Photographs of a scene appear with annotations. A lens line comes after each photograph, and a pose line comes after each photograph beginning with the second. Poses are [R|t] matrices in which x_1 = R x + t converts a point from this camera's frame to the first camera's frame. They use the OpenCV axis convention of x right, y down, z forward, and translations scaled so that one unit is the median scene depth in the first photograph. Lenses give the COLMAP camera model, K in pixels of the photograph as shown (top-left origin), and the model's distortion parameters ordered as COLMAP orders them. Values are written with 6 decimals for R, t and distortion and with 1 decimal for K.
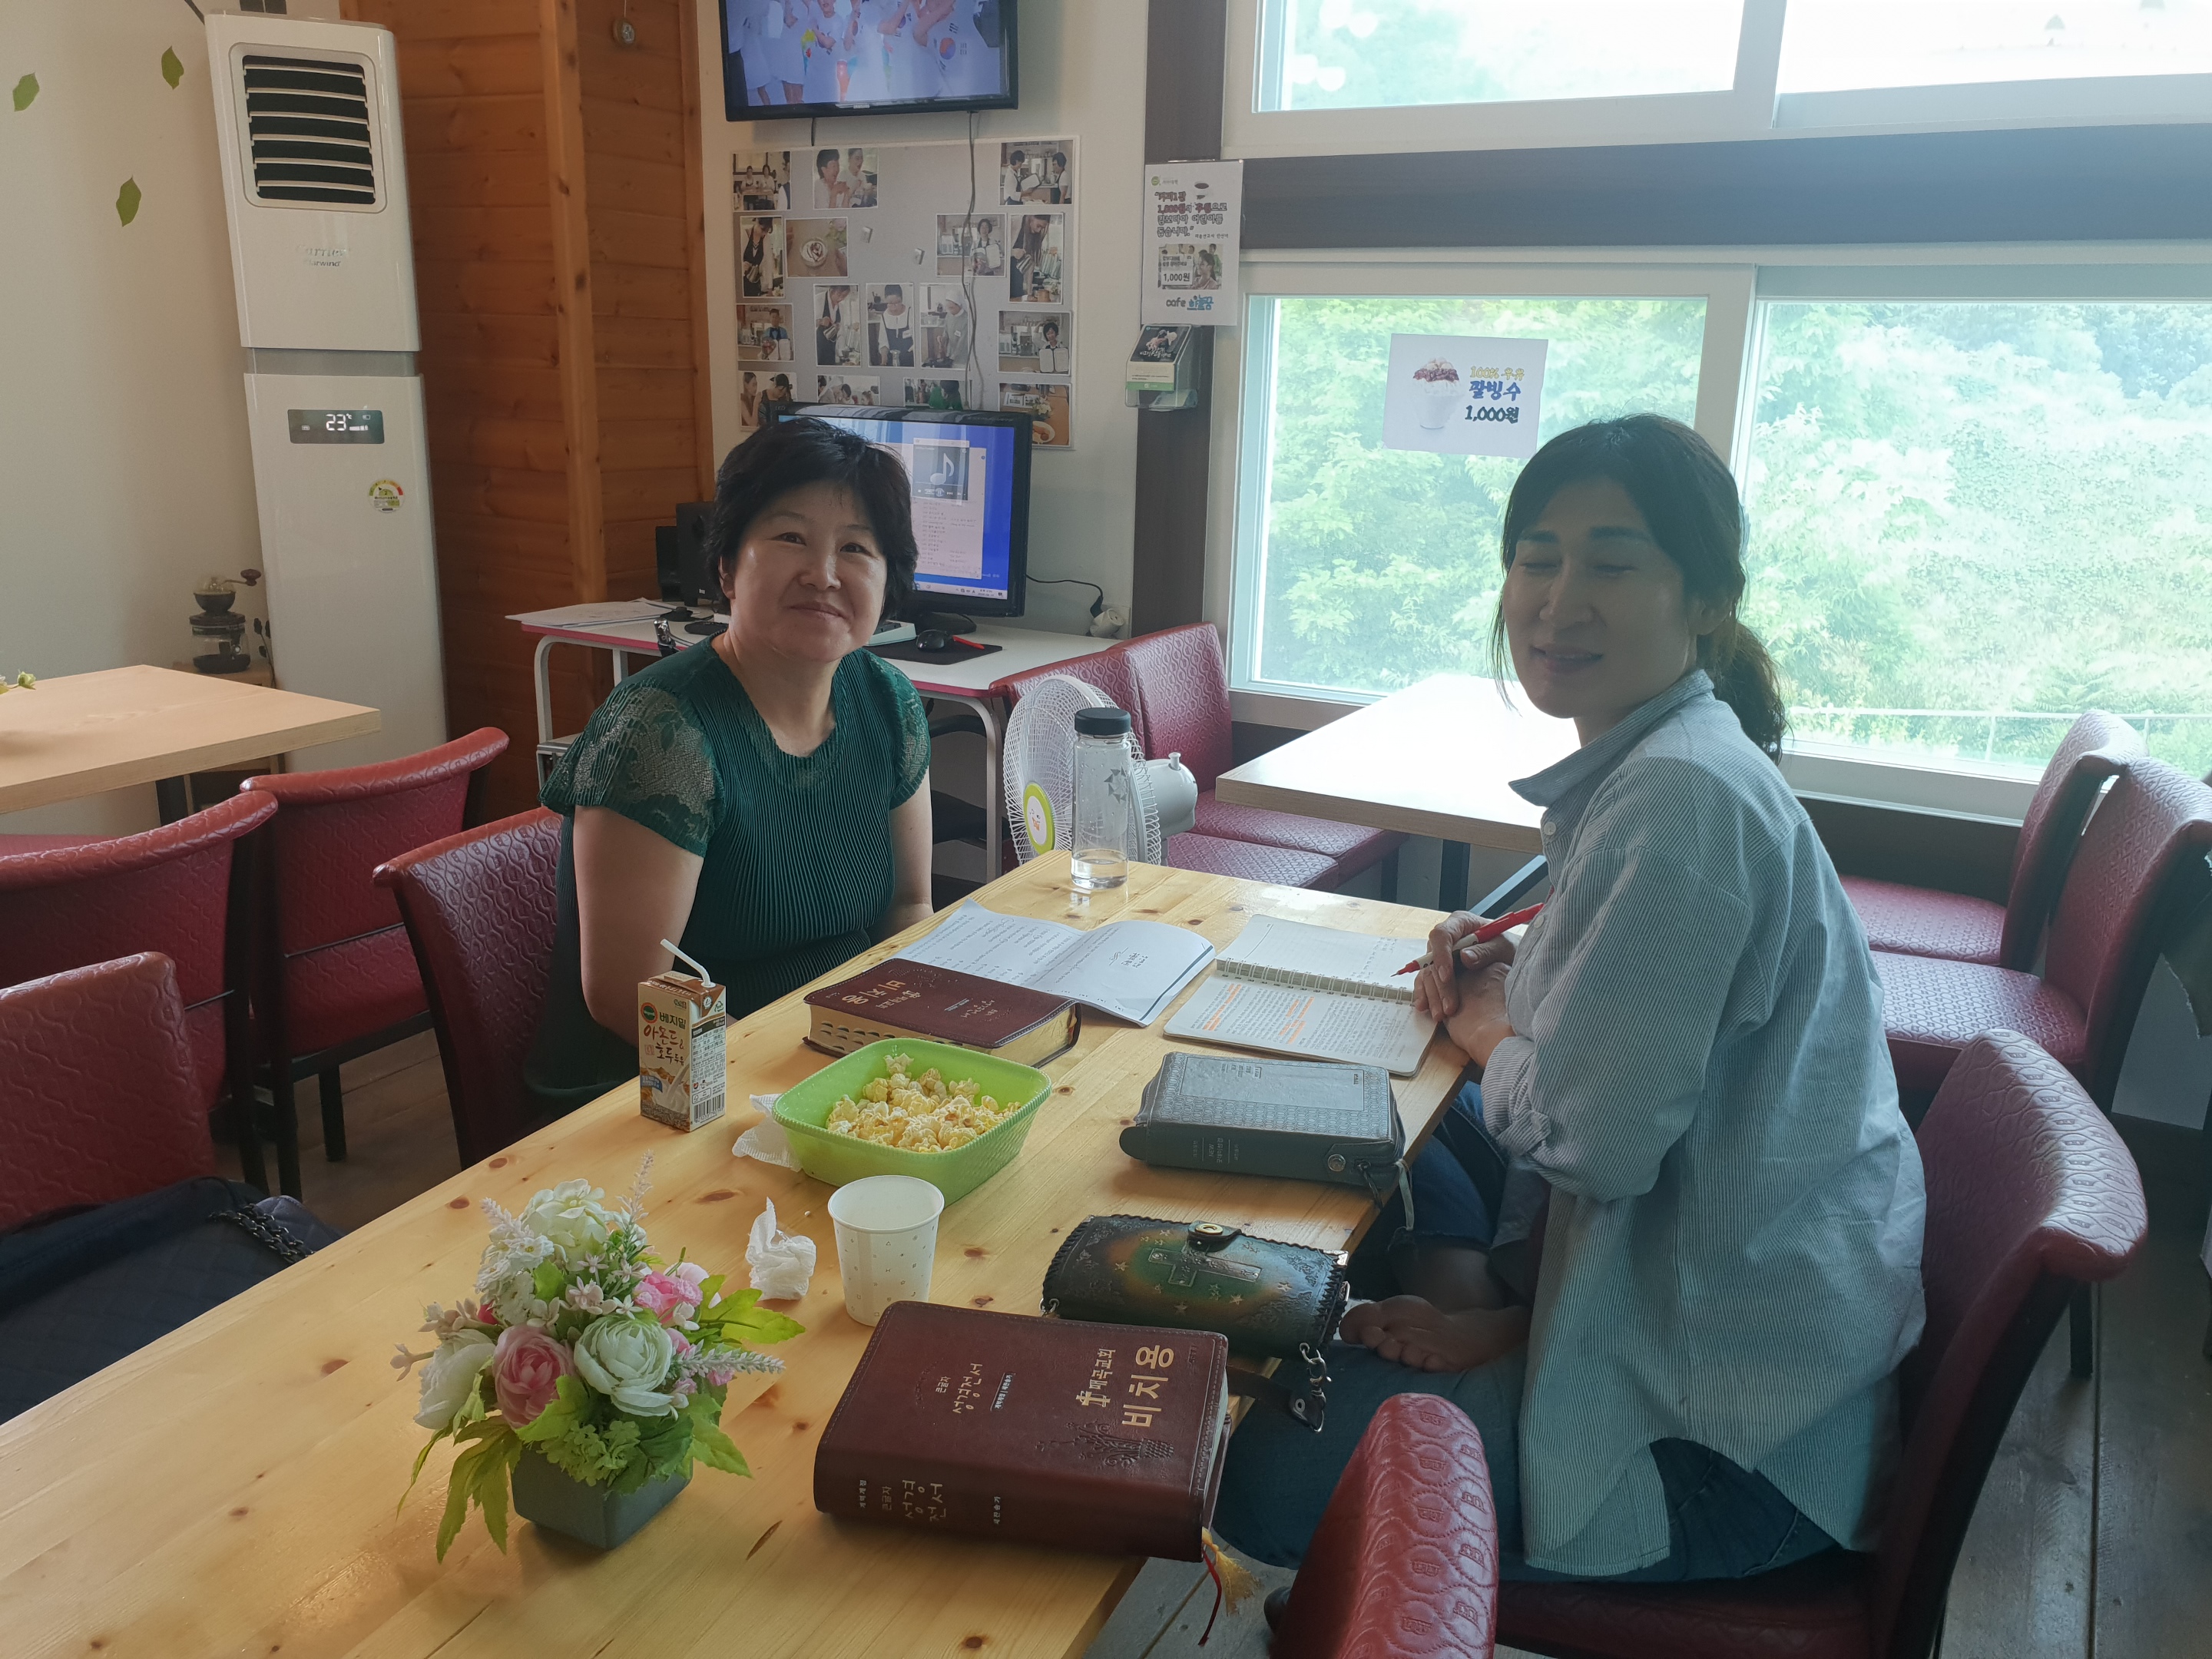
lens RADIAL K [[1697.8, 0, 1106.0], [0, 1697.8, 829.5], [0, 0, 1]] dist [0.085453, -0.149110]
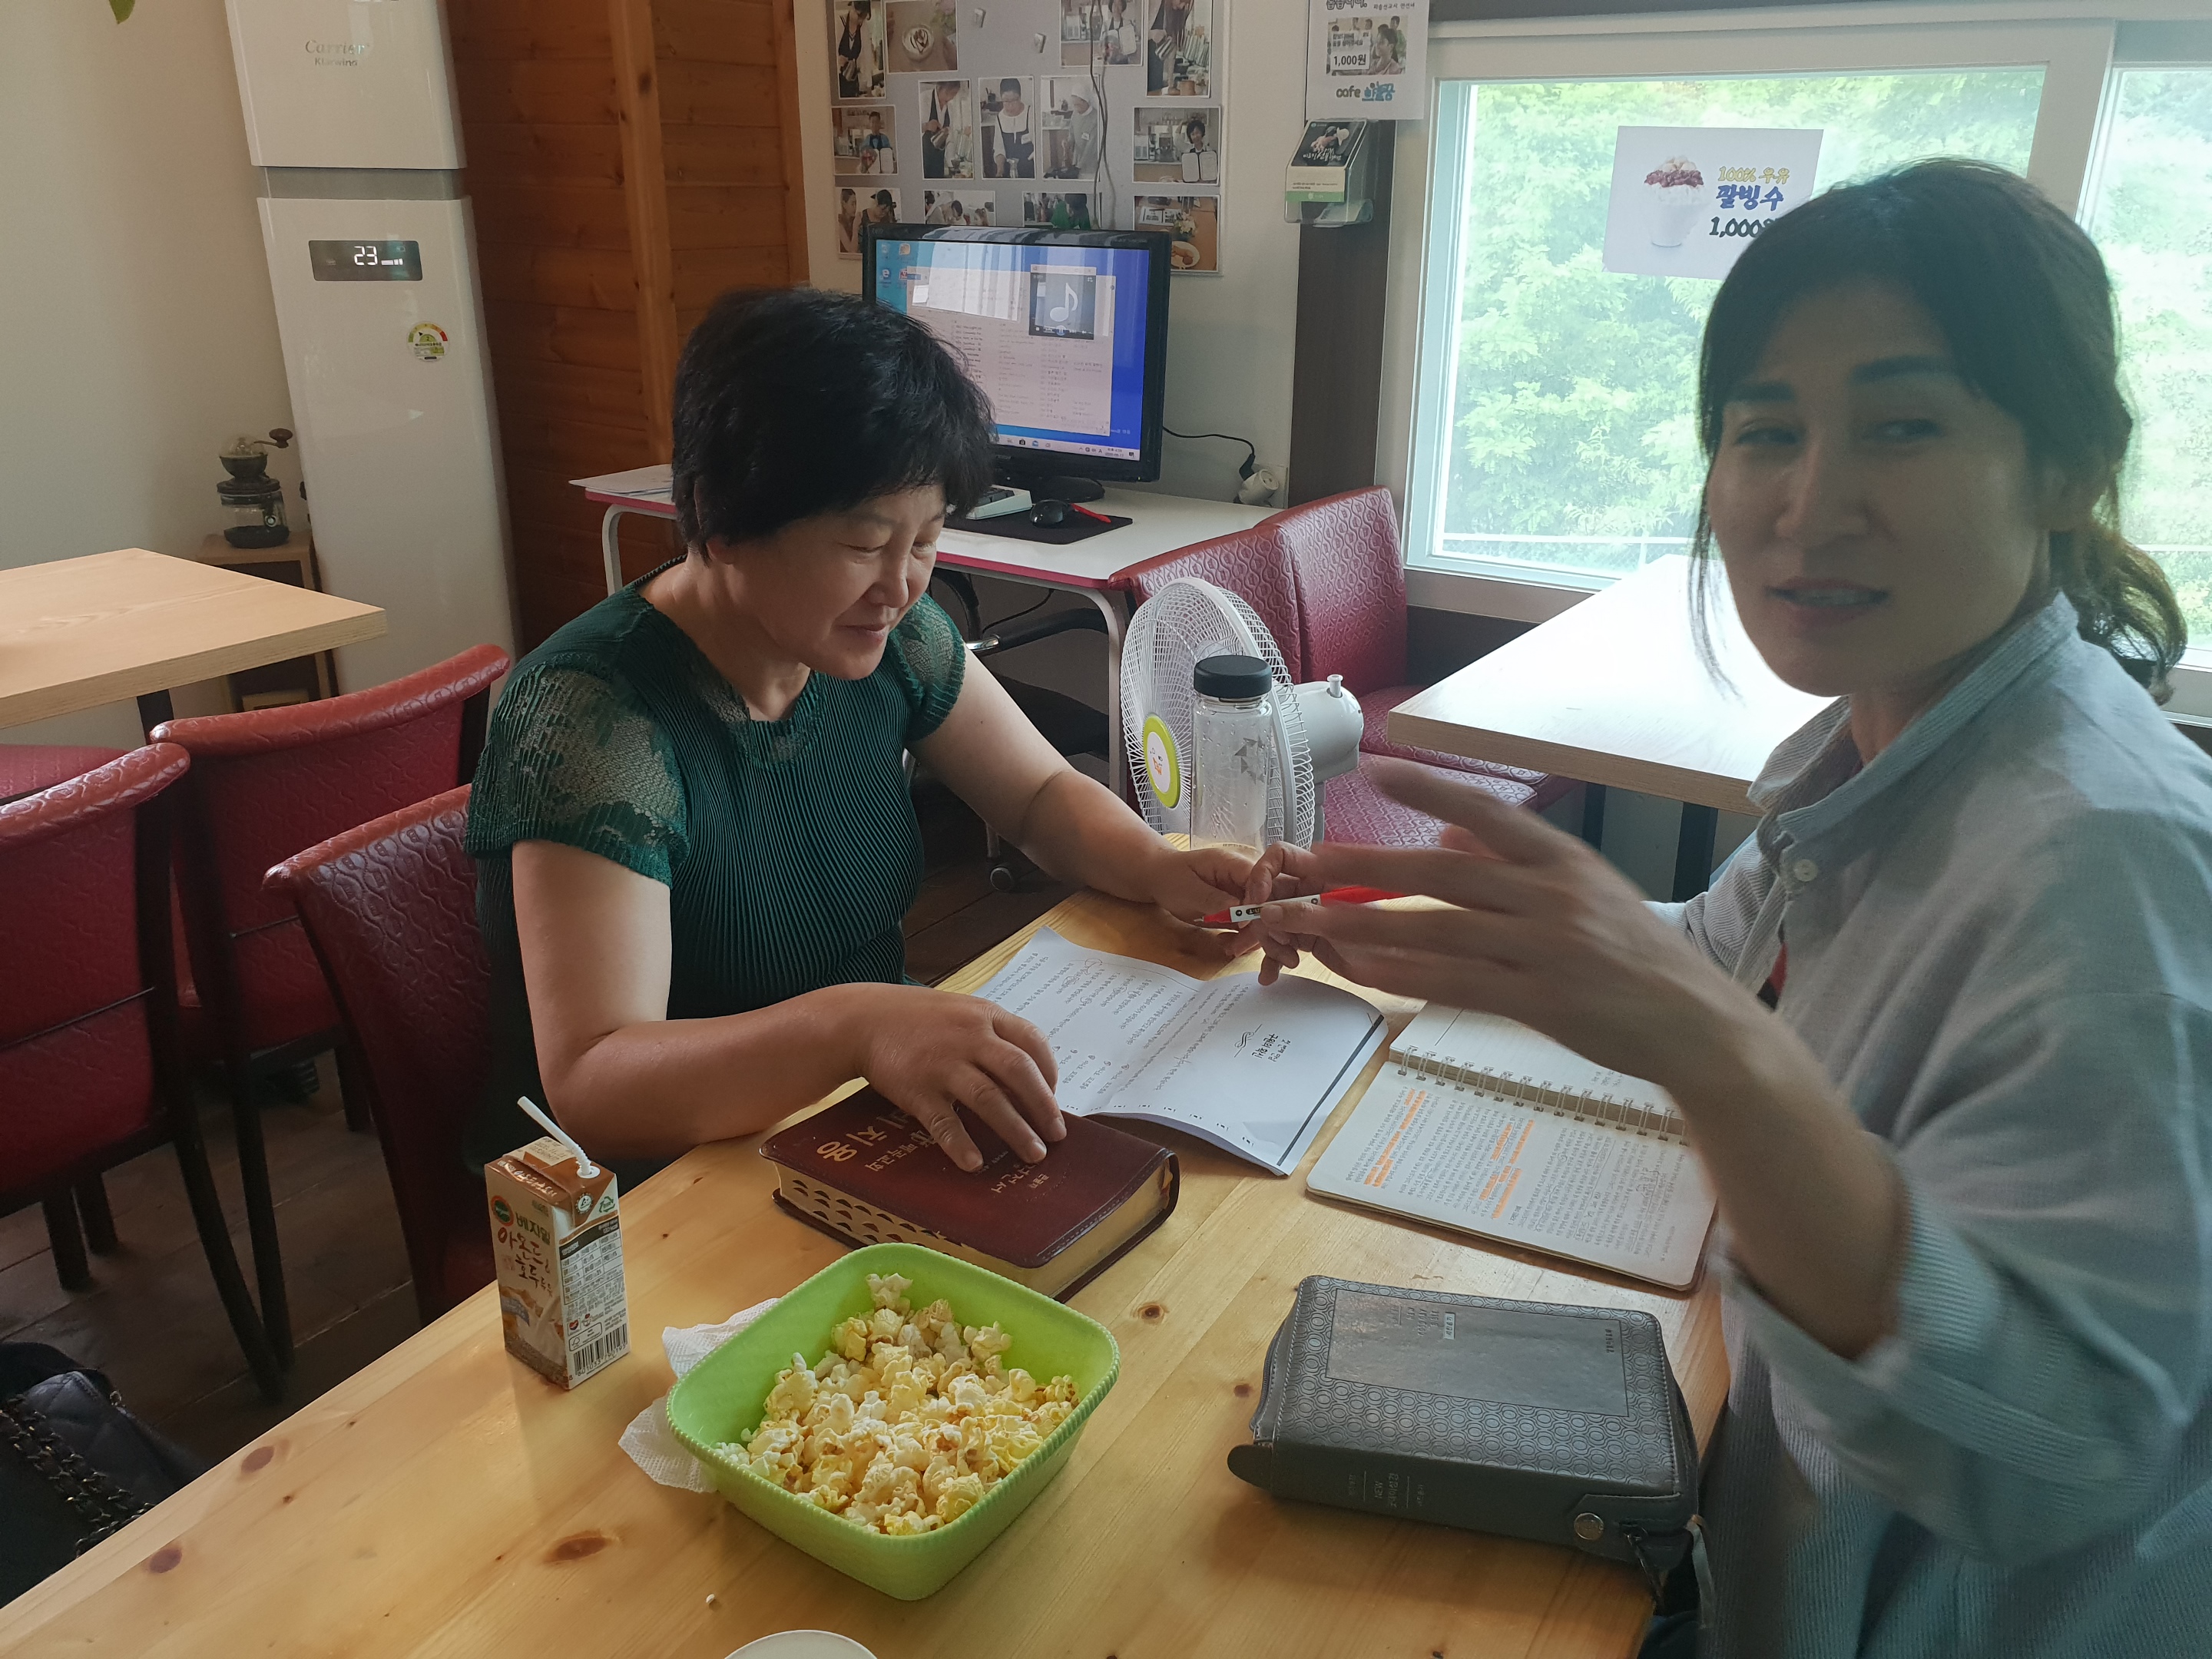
lens RADIAL K [[1689.4, 0, 1139.0], [0, 1689.4, 798.7], [0, 0, 1]] dist [-0.011988, 0.063902]
pose [[0.996933, 0.012938, -0.077185, 0.007614], [-0.006102, 0.996089, 0.088150, -0.041245], [0.078024, -0.087408, 0.993112, 0.156026]]
